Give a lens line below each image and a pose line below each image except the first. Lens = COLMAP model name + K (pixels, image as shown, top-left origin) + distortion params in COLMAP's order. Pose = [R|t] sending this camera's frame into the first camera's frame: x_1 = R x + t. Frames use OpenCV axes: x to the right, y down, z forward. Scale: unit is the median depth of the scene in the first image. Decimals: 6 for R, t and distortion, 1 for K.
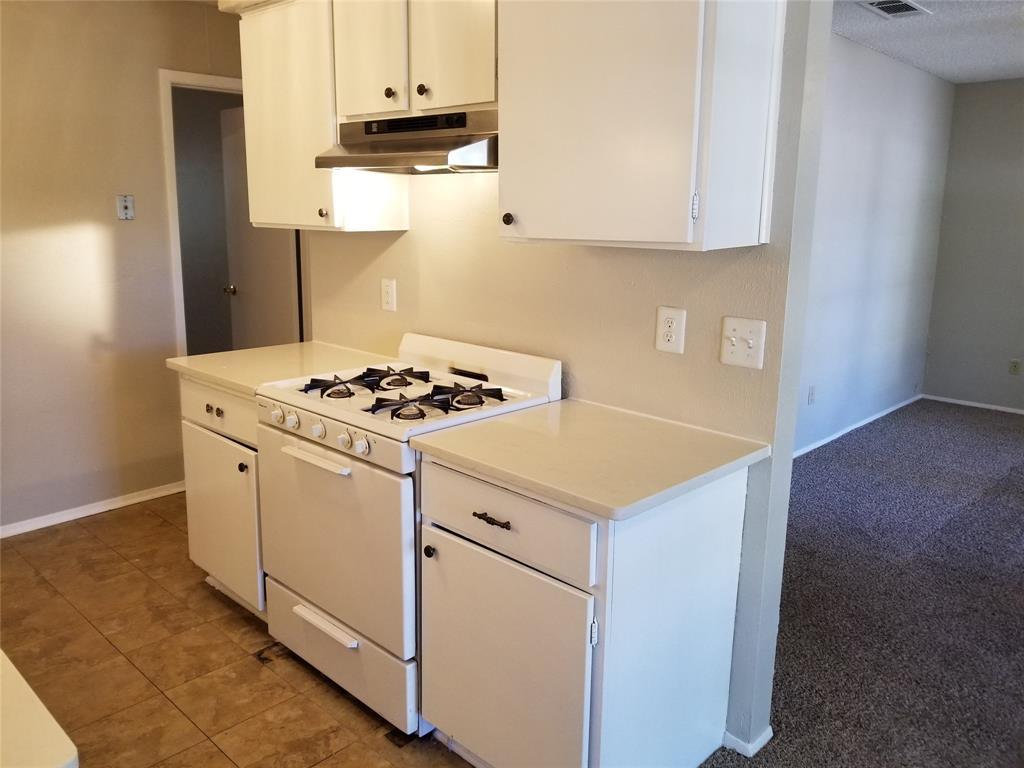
lens RADIAL K [[816.8, 0, 537.2], [0, 816.8, 366.6], [0, 0, 1]] dist [0.040303, -0.036137]
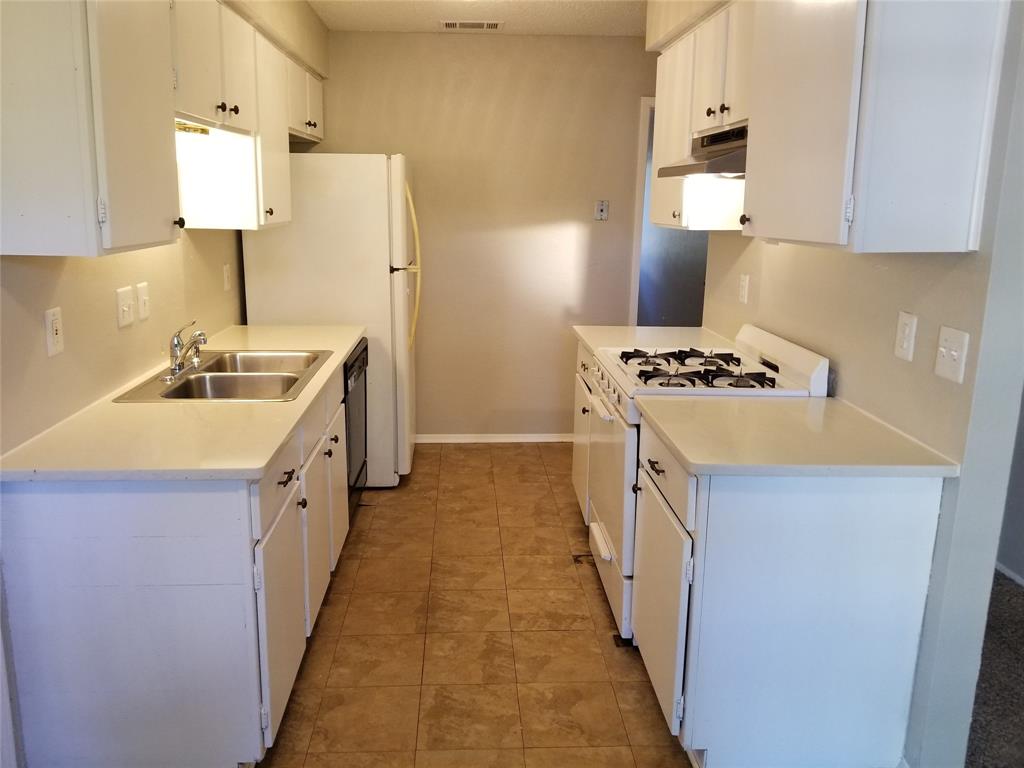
lens RADIAL K [[816.8, 0, 509.0], [0, 816.8, 377.8], [0, 0, 1]] dist [0.040303, -0.036137]
pose [[0.731975, 0.143994, -0.665942, 0.428251], [-0.137704, 0.988507, 0.062381, 0.007456], [0.667271, 0.046041, 0.743391, -0.041541]]
